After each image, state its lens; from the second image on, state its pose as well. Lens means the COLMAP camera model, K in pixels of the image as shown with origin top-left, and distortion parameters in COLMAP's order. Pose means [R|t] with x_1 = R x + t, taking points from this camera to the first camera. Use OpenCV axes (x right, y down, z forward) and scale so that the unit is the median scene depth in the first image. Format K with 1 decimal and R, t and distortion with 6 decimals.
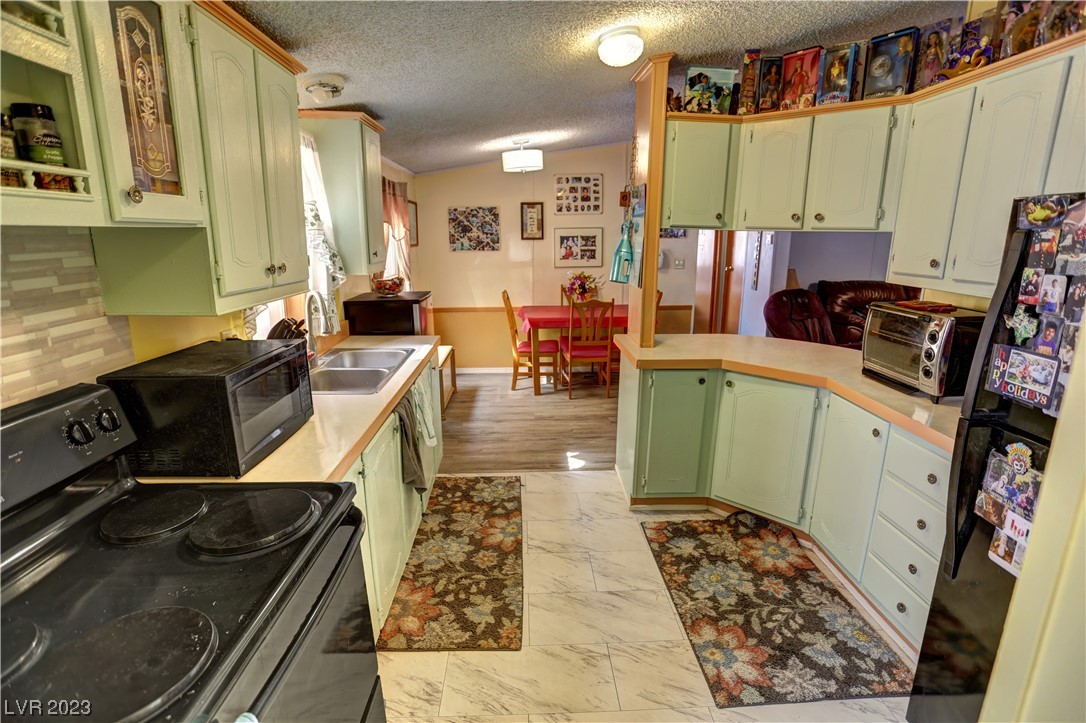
lens RADIAL K [[529.6, 0, 547.5], [0, 529.6, 363.8], [0, 0, 1]] dist [-0.063274, 0.025204]
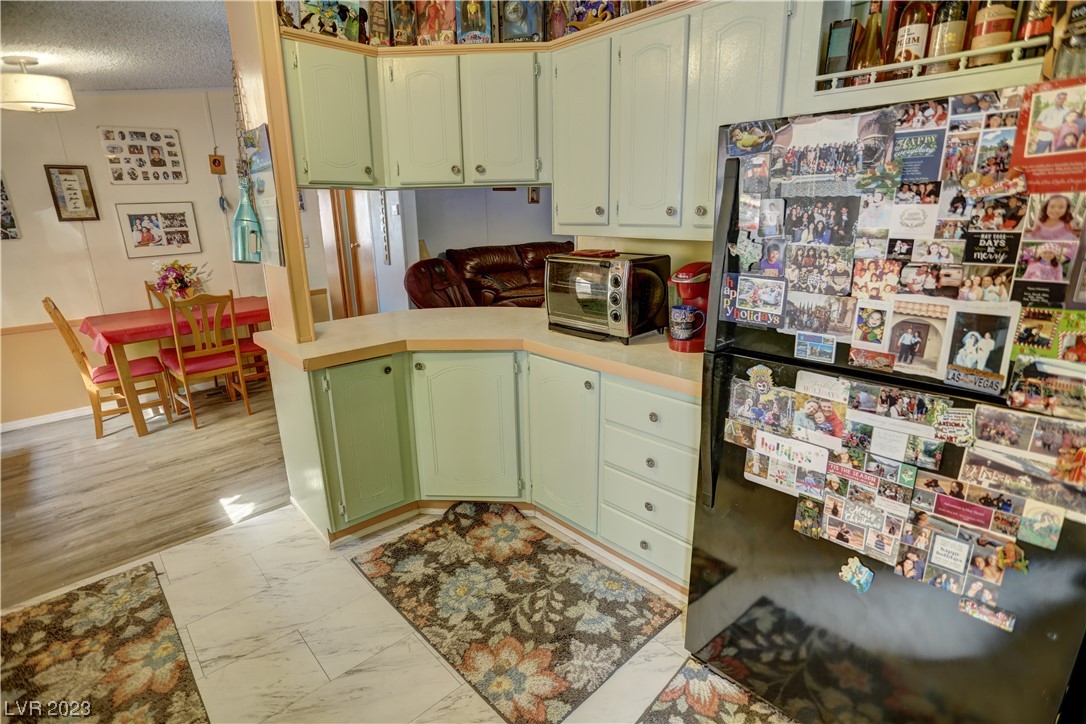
lens RADIAL K [[529.6, 0, 543.4], [0, 529.6, 363.4], [0, 0, 1]] dist [-0.063274, 0.025204]
pose [[0.761858, -0.195983, 0.617384, -0.032272], [0.176409, 0.979879, 0.093364, -0.012014], [-0.623260, 0.037782, 0.781102, 0.212496]]
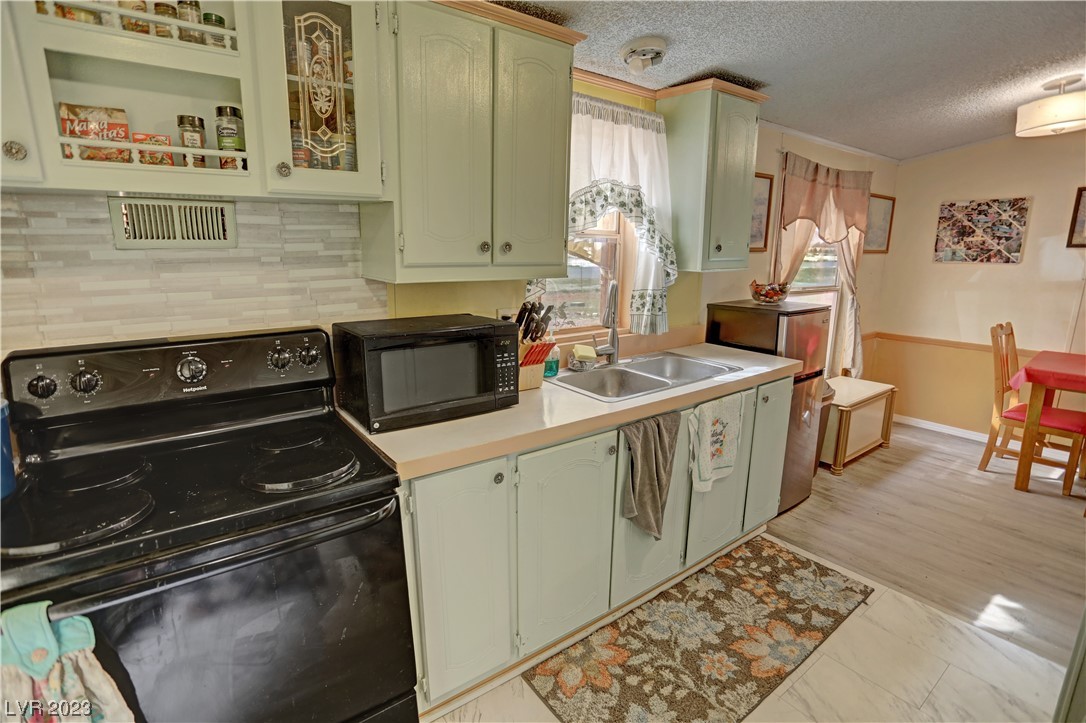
lens RADIAL K [[529.6, 0, 549.8], [0, 529.6, 362.7], [0, 0, 1]] dist [-0.063274, 0.025204]
pose [[0.566884, 0.179400, -0.804026, 0.243651], [-0.201850, 0.976497, 0.075567, -0.042466], [0.798686, 0.119455, 0.589773, 0.334647]]
